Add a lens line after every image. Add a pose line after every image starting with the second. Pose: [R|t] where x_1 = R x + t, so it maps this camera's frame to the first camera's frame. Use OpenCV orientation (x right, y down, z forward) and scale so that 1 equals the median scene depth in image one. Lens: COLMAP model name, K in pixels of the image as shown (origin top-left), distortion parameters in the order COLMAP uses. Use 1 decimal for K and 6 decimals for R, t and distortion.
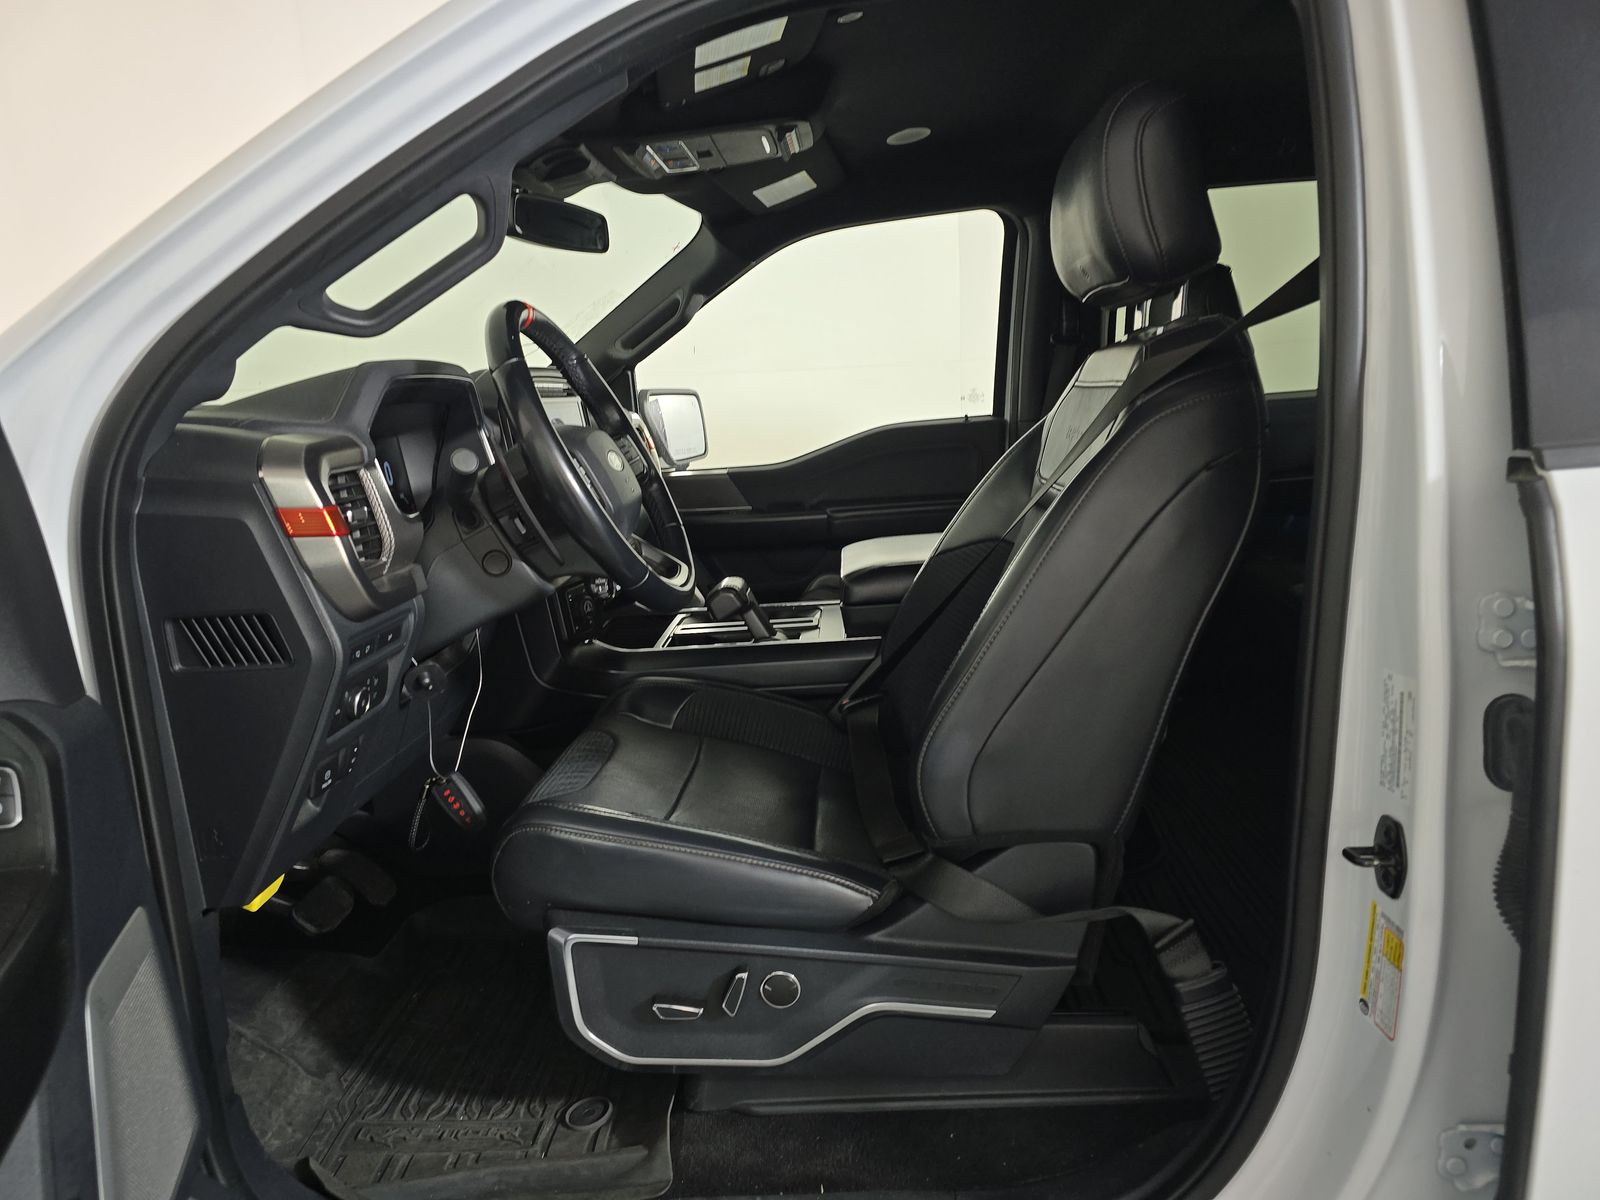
lens RADIAL K [[1082.4, 0, 811.5], [0, 1082.4, 602.5], [0, 0, 1]] dist [0.037292, -0.043372]
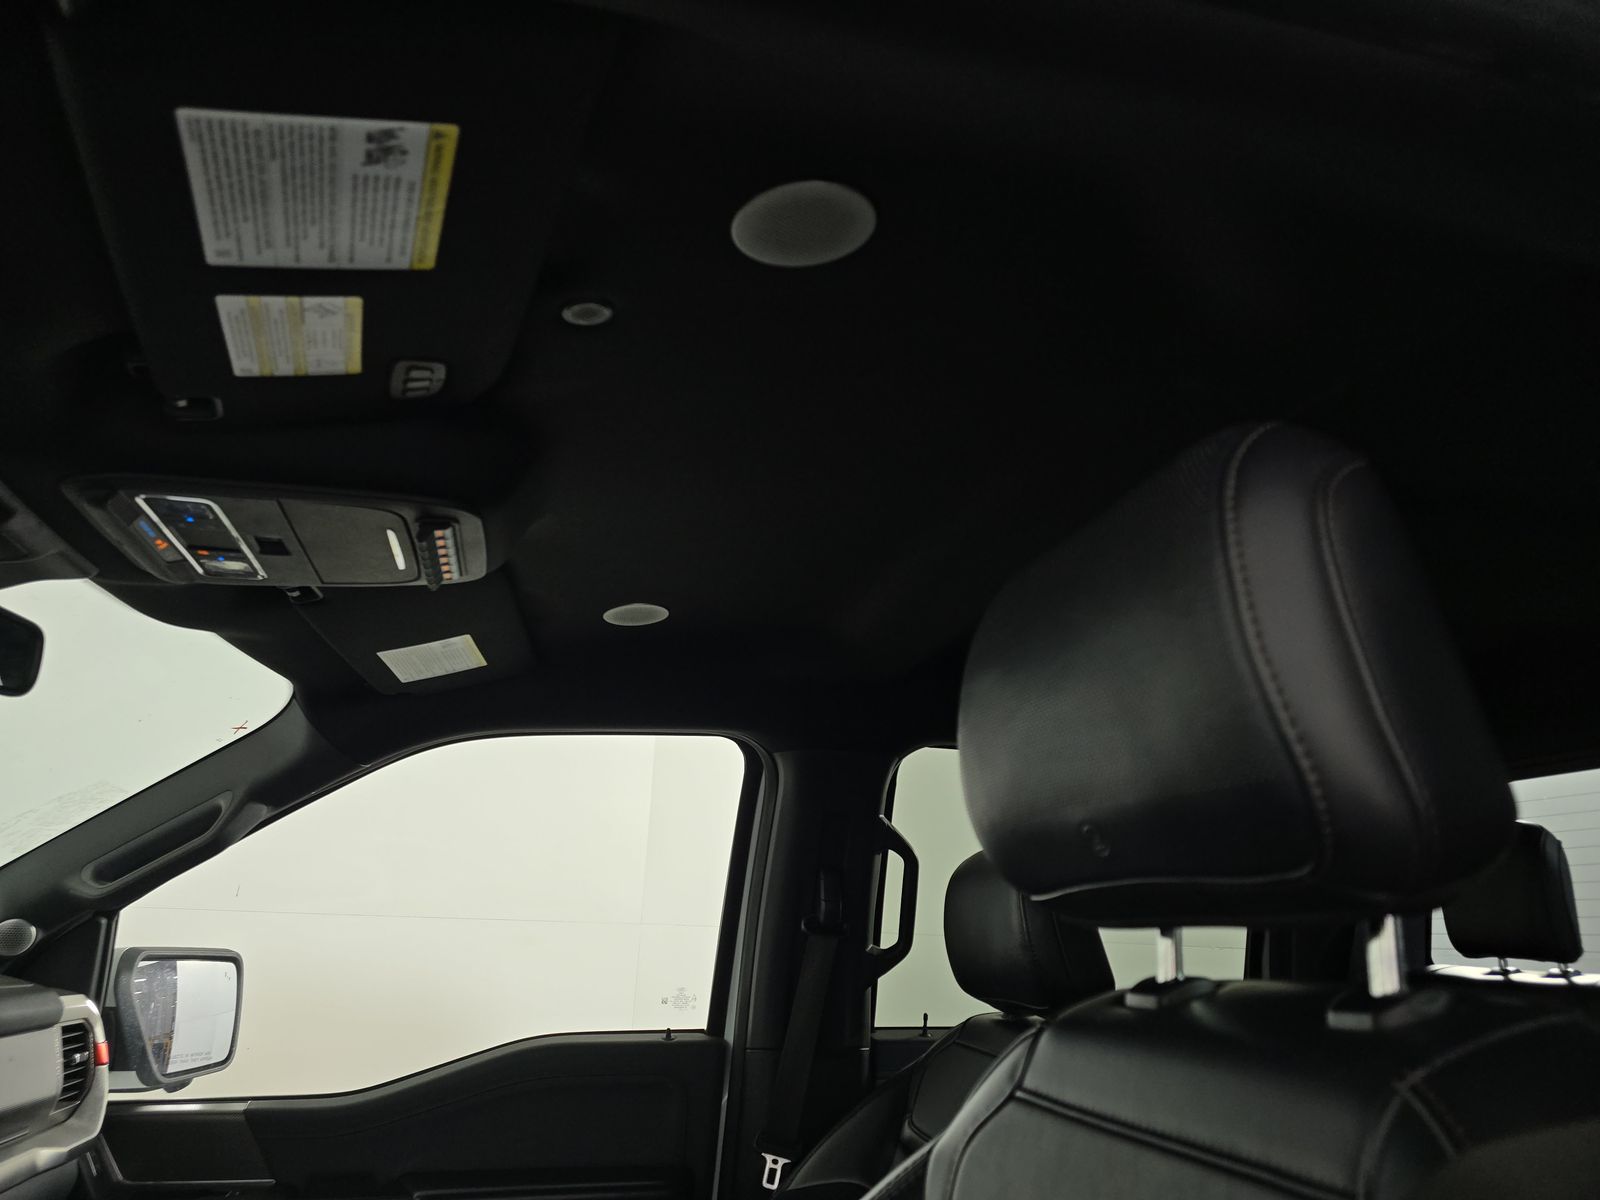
lens RADIAL K [[1082.4, 0, 811.5], [0, 1082.4, 602.5], [0, 0, 1]] dist [0.037292, -0.043372]
pose [[0.952053, 0.163902, 0.258325, 0.019721], [-0.021265, 0.877792, -0.478570, -0.130531], [-0.305194, 0.450131, 0.839190, 0.460270]]
